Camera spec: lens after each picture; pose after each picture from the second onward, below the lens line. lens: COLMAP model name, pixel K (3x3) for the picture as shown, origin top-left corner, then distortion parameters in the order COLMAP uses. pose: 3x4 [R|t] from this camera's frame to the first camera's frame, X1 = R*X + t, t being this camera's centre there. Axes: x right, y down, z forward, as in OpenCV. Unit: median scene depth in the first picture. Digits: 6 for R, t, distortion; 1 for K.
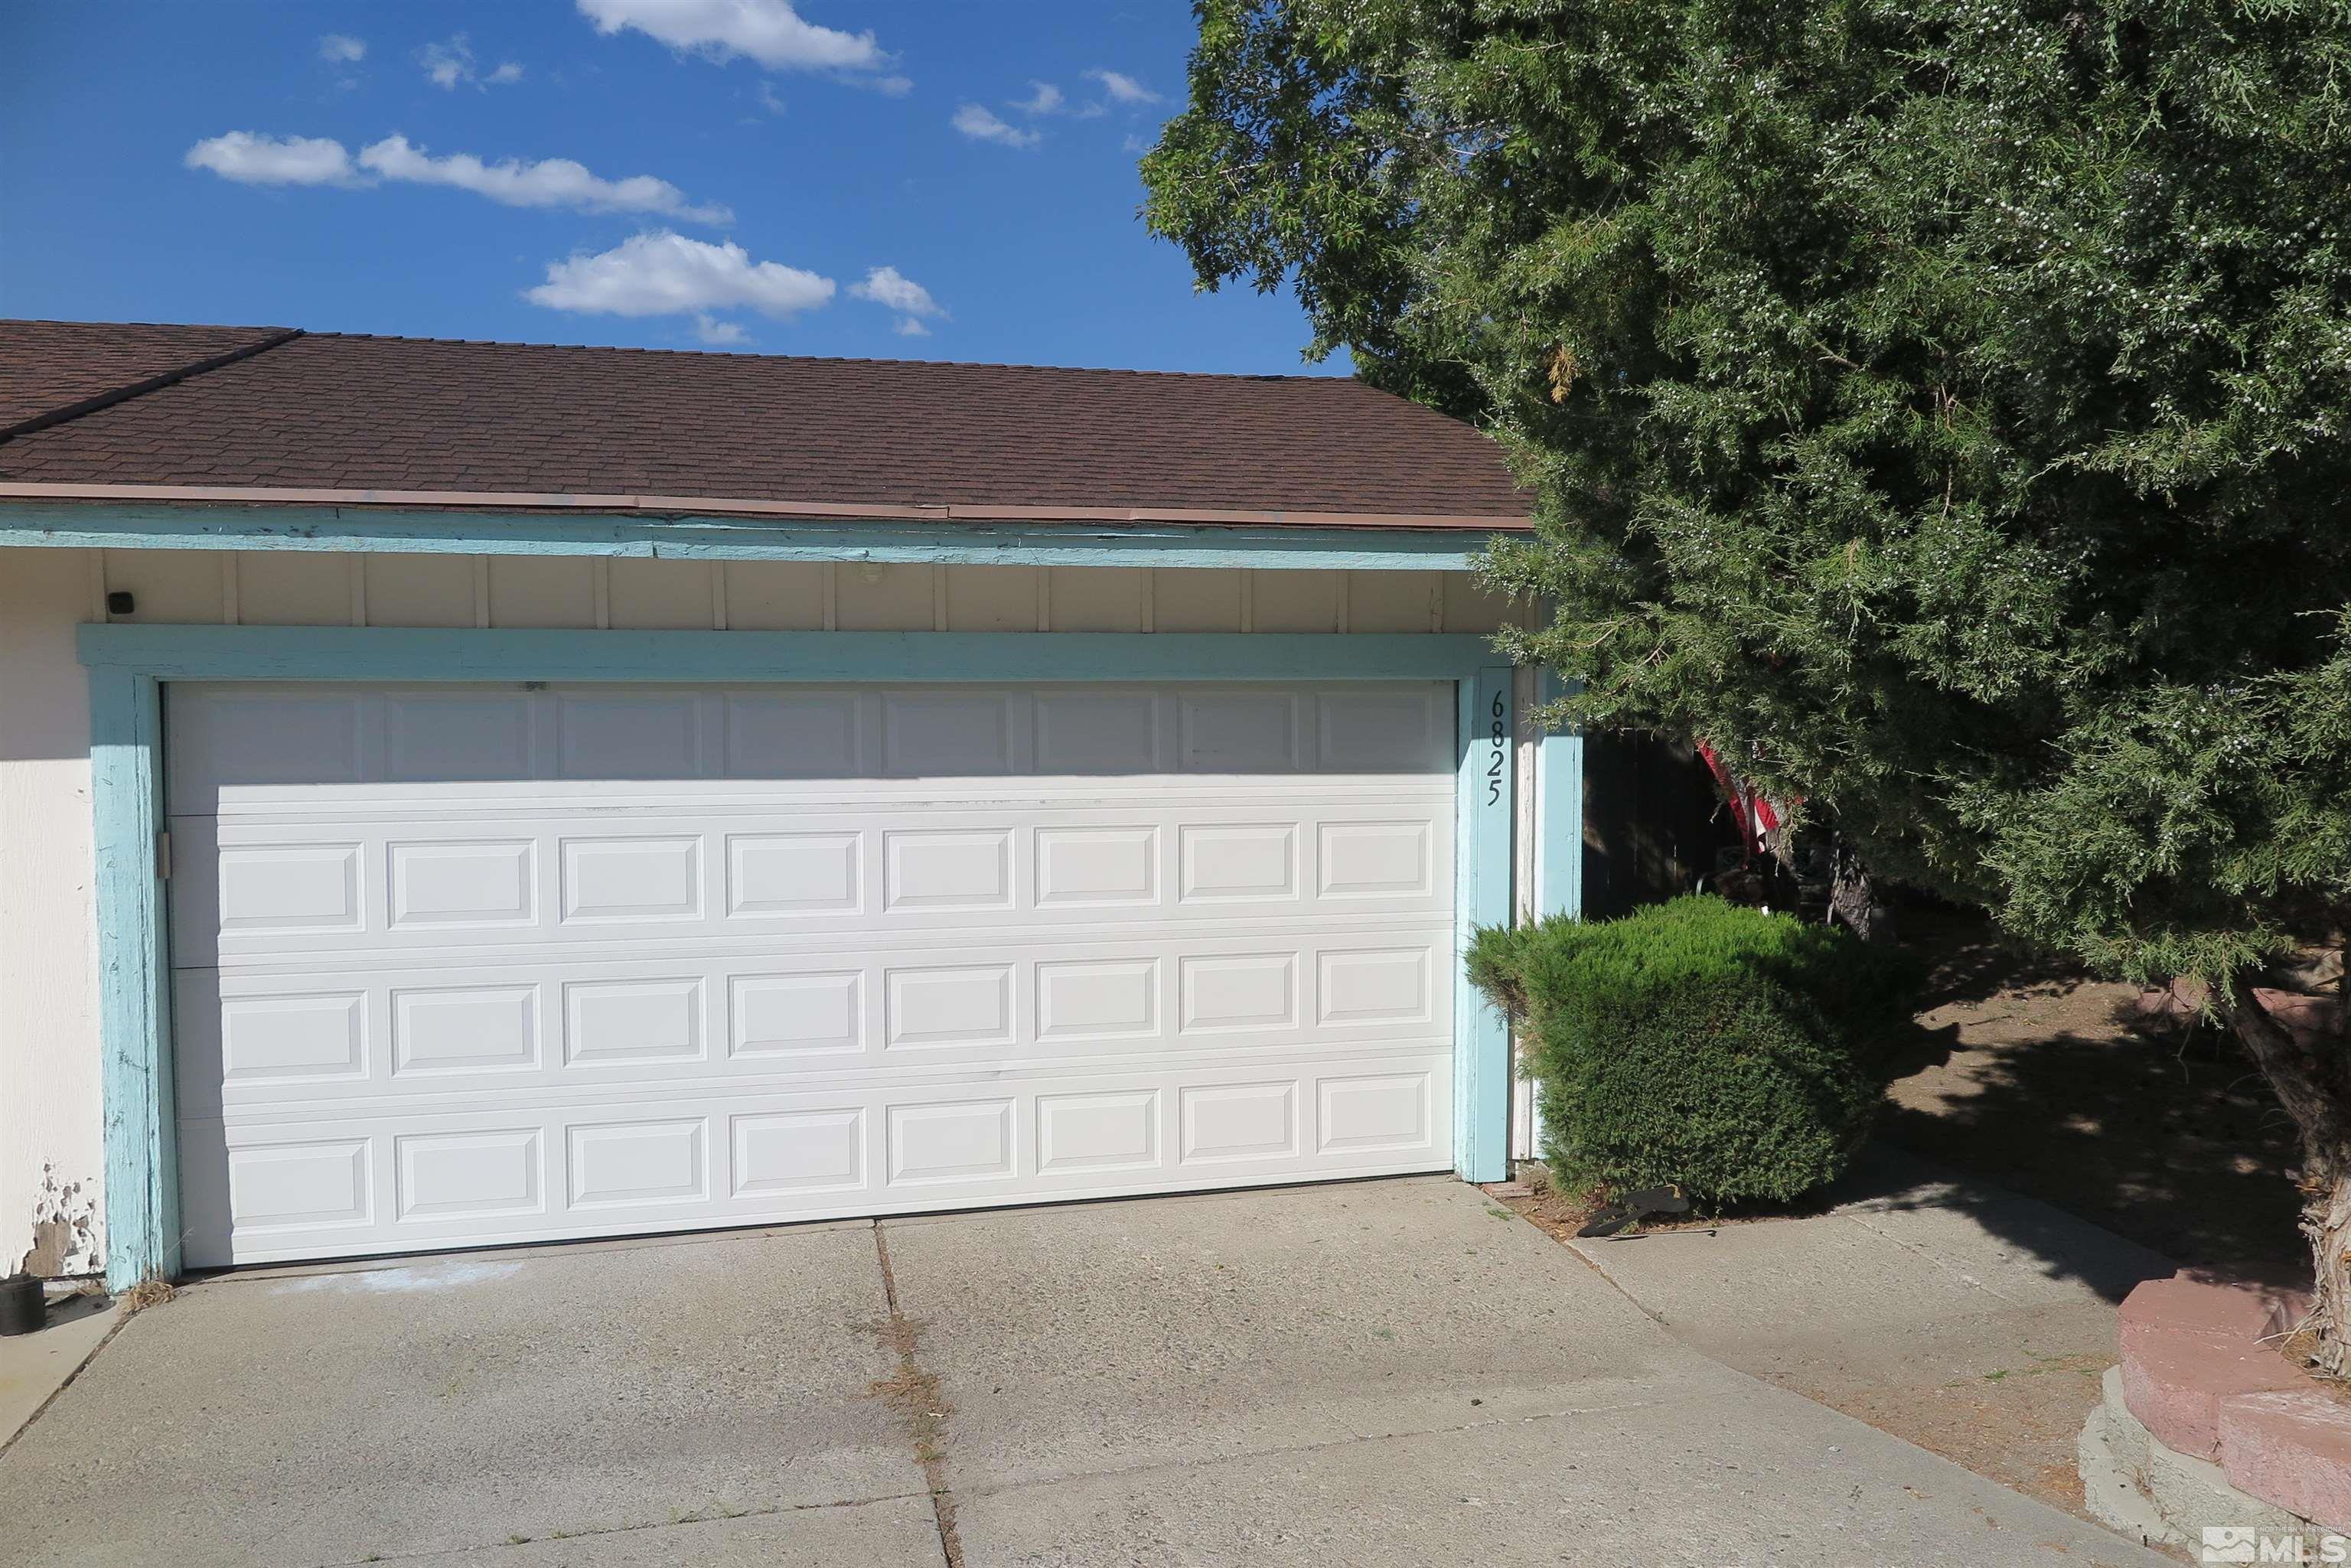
lens RADIAL K [[1595.8, 0, 1180.3], [0, 1595.8, 784.3], [0, 0, 1]] dist [-0.002013, 0.000799]
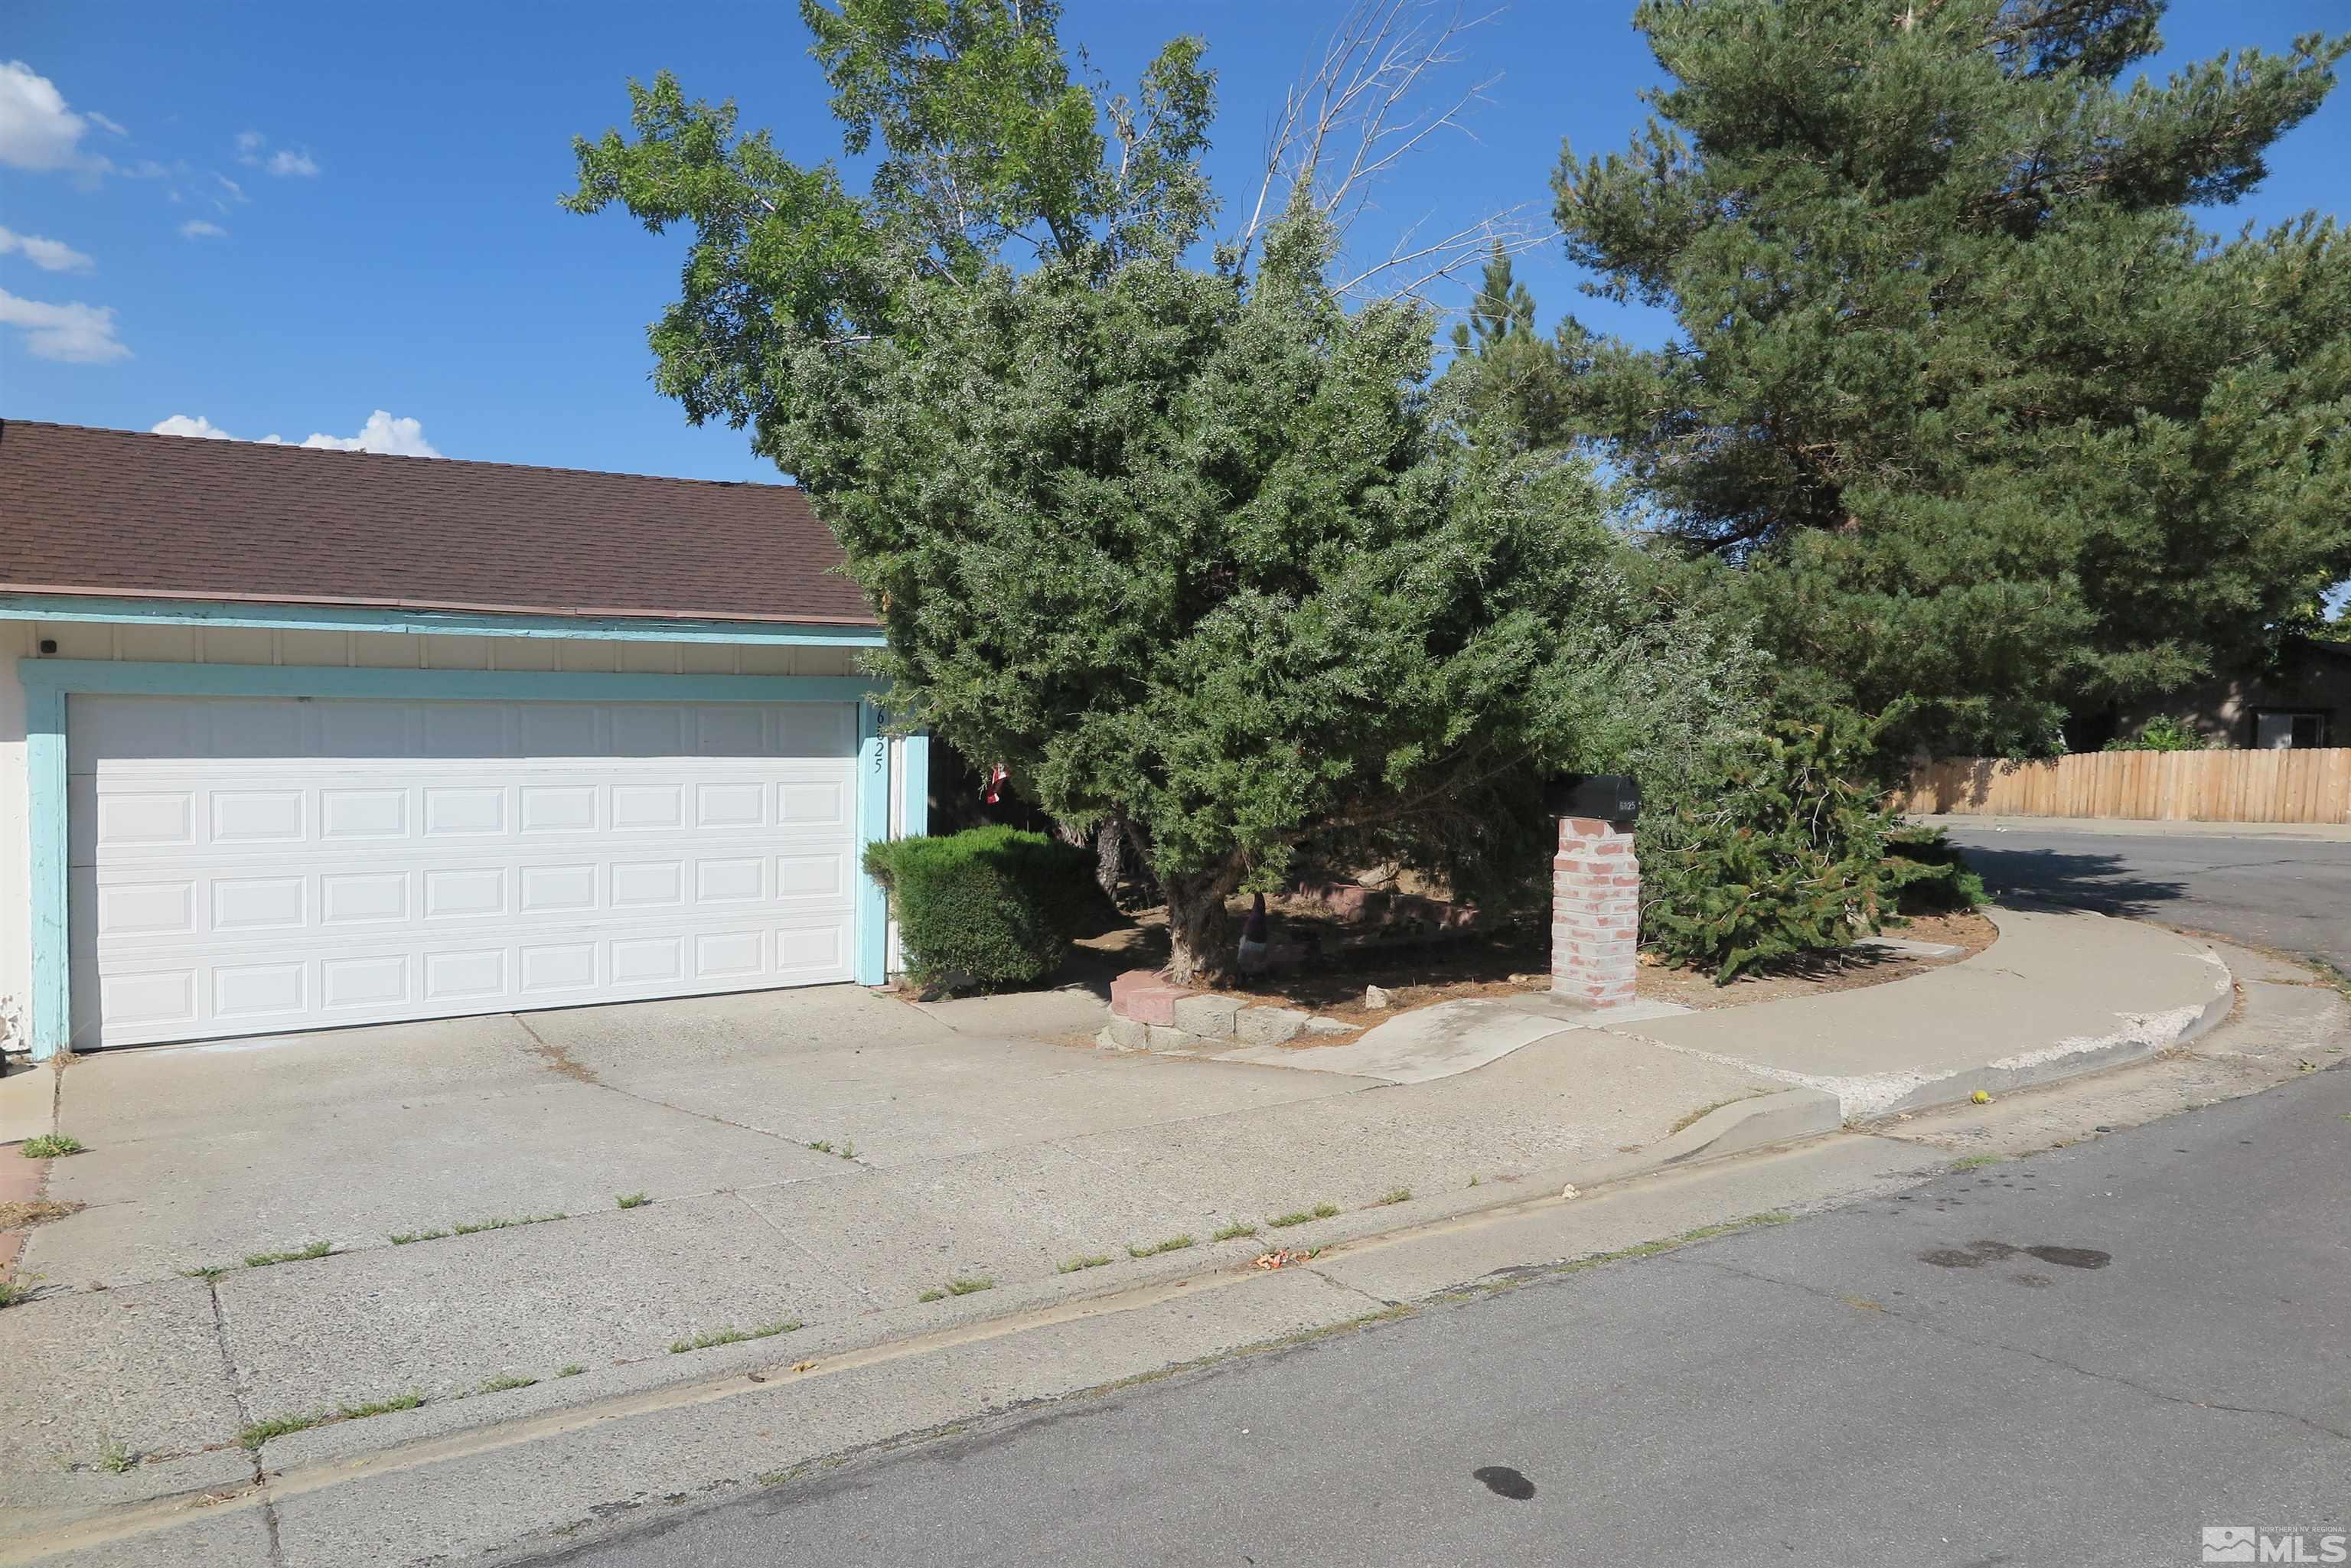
lens RADIAL K [[1595.8, 0, 1180.3], [0, 1595.8, 784.3], [0, 0, 1]] dist [-0.002013, 0.000799]
pose [[0.939310, 0.003156, 0.343056, -0.112050], [-0.006838, 0.999931, 0.009525, 0.006076], [-0.343003, -0.011292, 0.939267, -0.901086]]
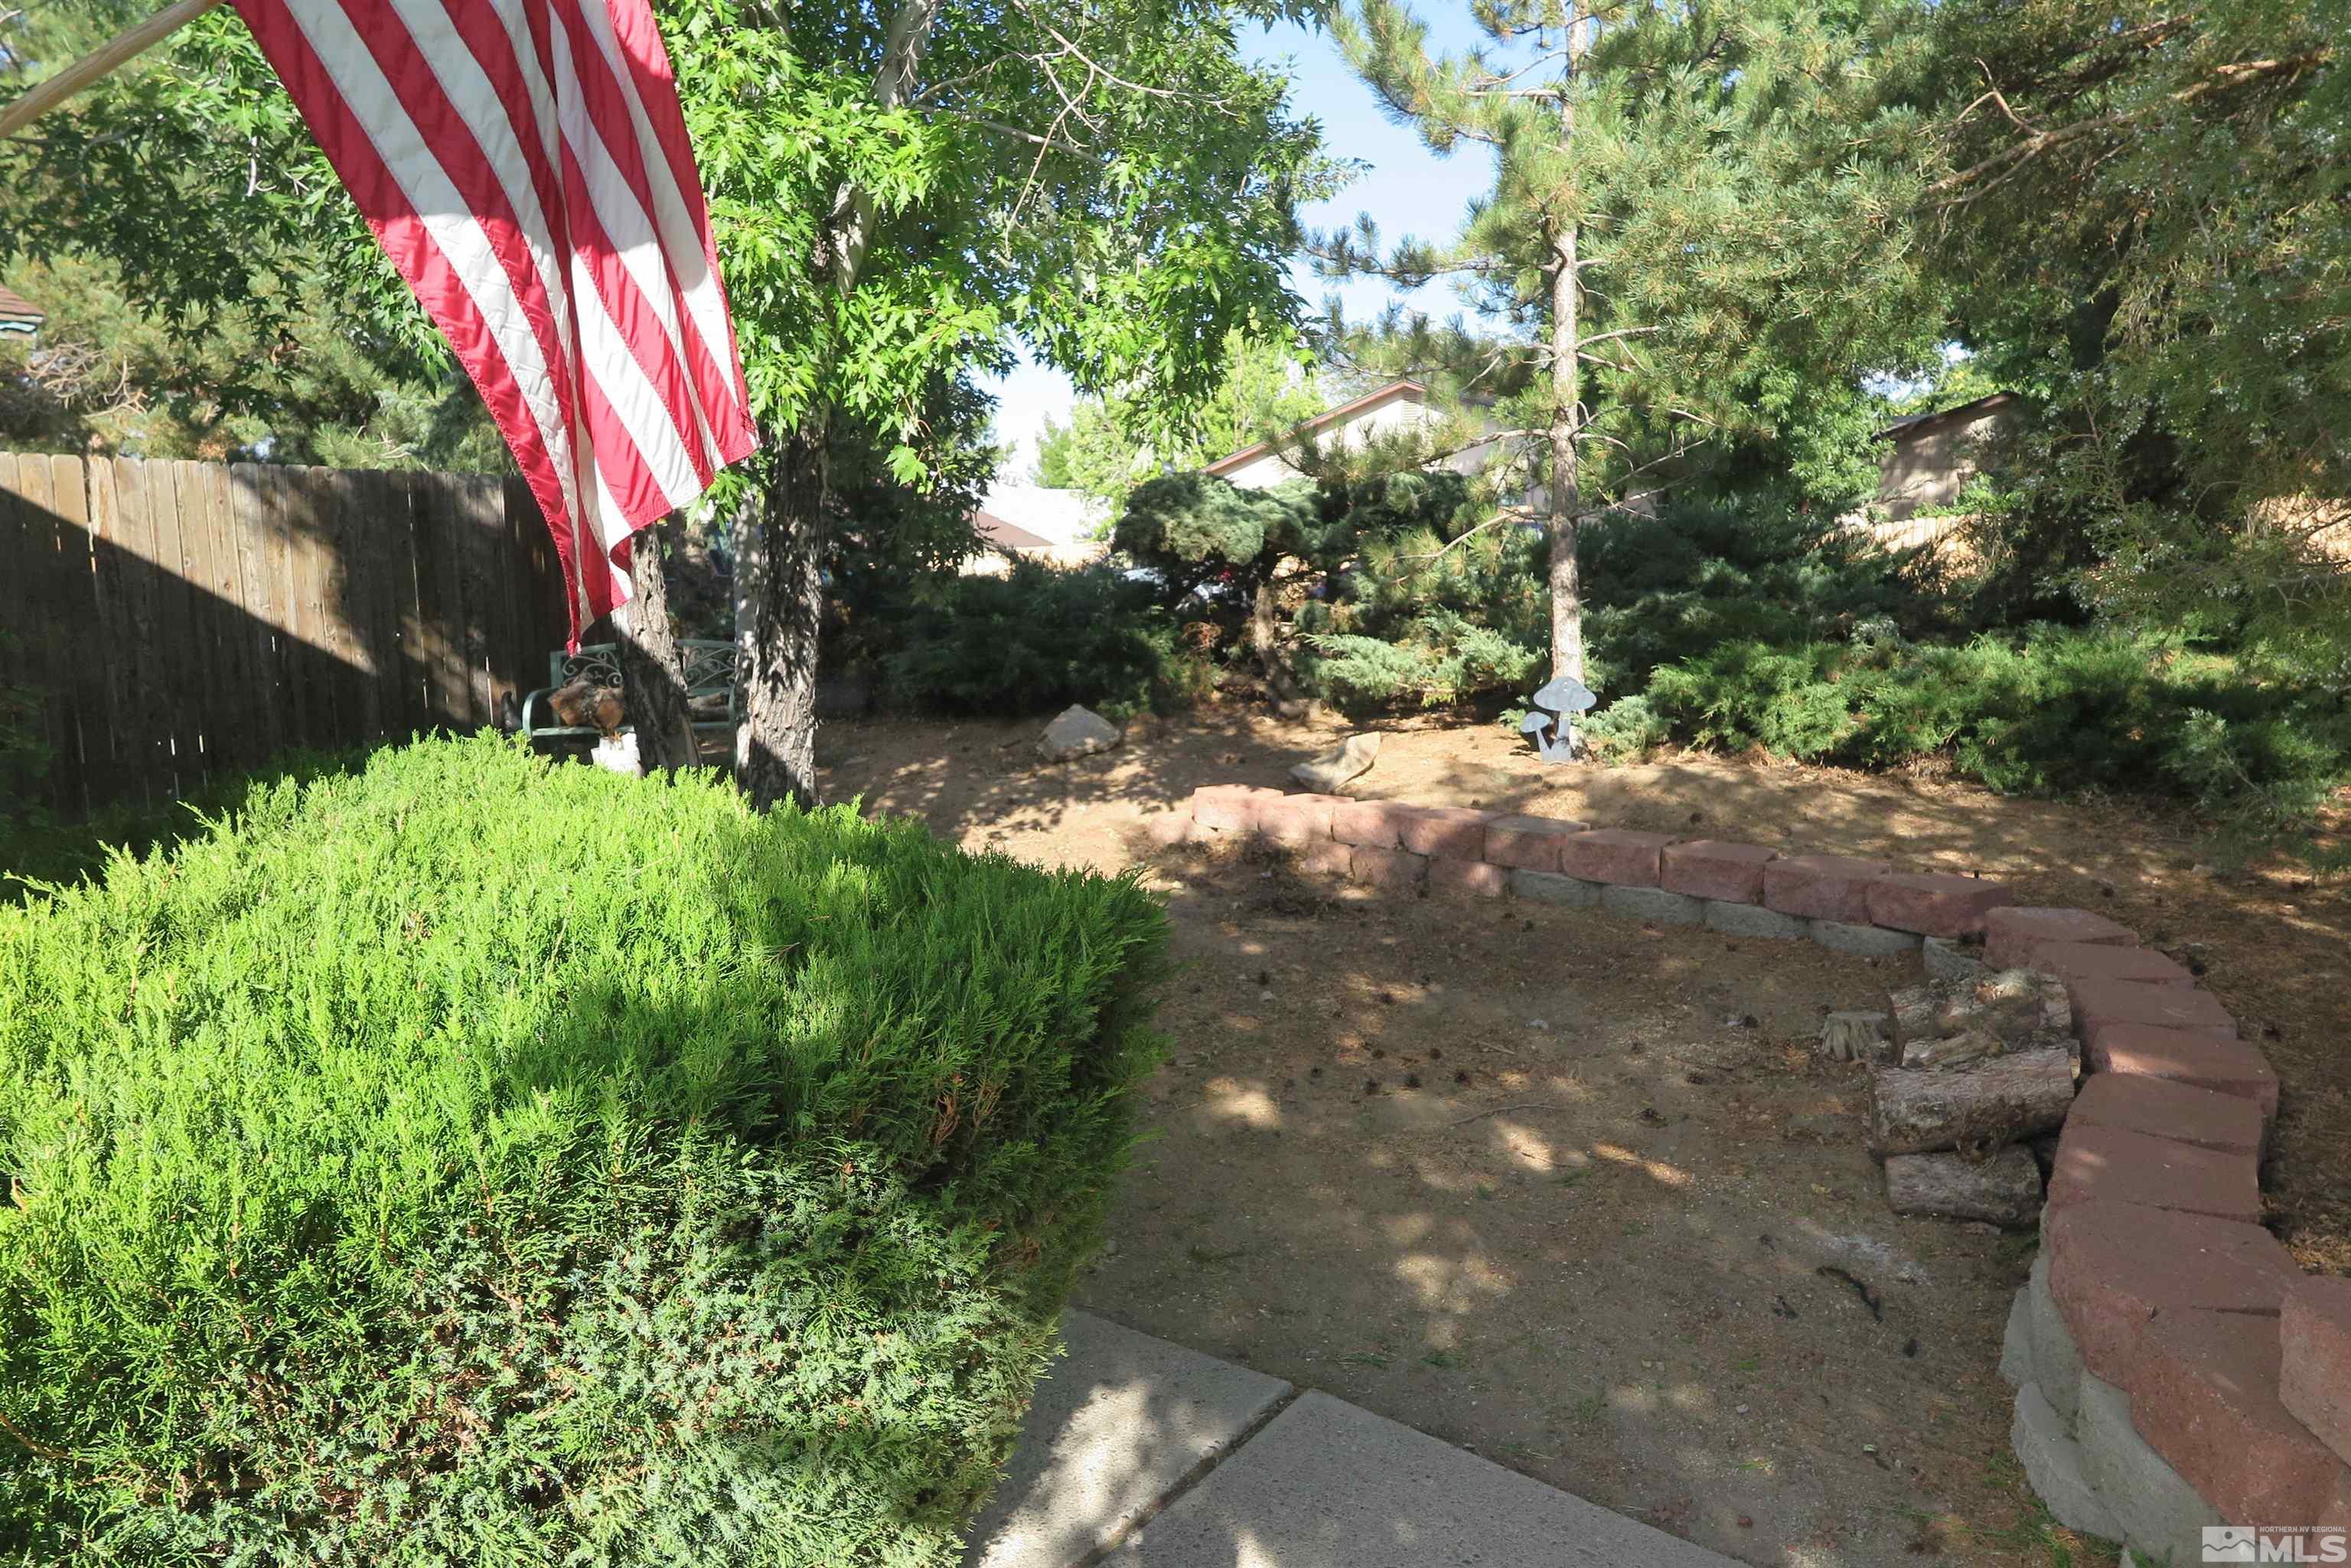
lens RADIAL K [[1642.5, 0, 1175.5], [0, 1642.5, 784.0], [0, 0, 1]] dist [-0.011696, 0.000095]
pose [[0.777649, -0.100297, 0.620647, 0.283774], [0.030909, 0.992098, 0.121596, 0.050441], [-0.627938, -0.075375, 0.774604, 0.784988]]
